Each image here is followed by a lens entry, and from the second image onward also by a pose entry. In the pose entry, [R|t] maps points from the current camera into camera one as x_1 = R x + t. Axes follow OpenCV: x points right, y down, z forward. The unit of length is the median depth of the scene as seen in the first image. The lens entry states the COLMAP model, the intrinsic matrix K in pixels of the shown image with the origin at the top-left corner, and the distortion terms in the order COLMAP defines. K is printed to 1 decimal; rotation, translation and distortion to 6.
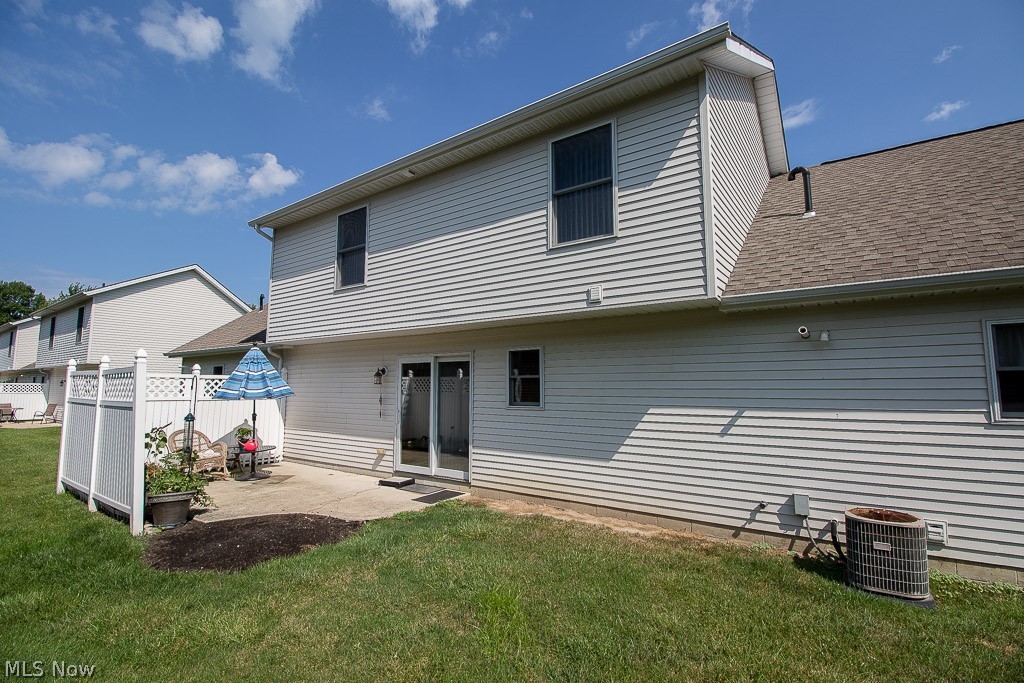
lens RADIAL K [[474.4, 0, 518.4], [0, 474.4, 338.5], [0, 0, 1]] dist [-0.000728, -0.011709]
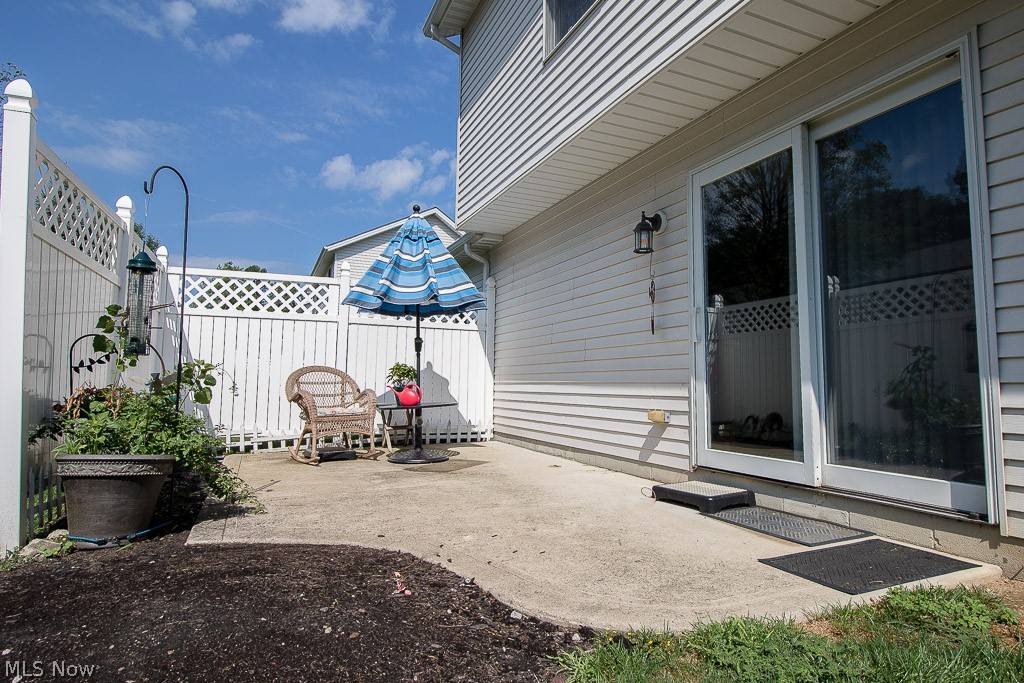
lens RADIAL K [[586.2, 0, 512.5], [0, 586.2, 337.2], [0, 0, 1]] dist [-0.004078, -0.001342]
pose [[0.852526, -0.033997, -0.521578, -0.133577], [0.044261, 0.998994, 0.007229, 0.161747], [0.520807, -0.029249, 0.853173, 0.514248]]
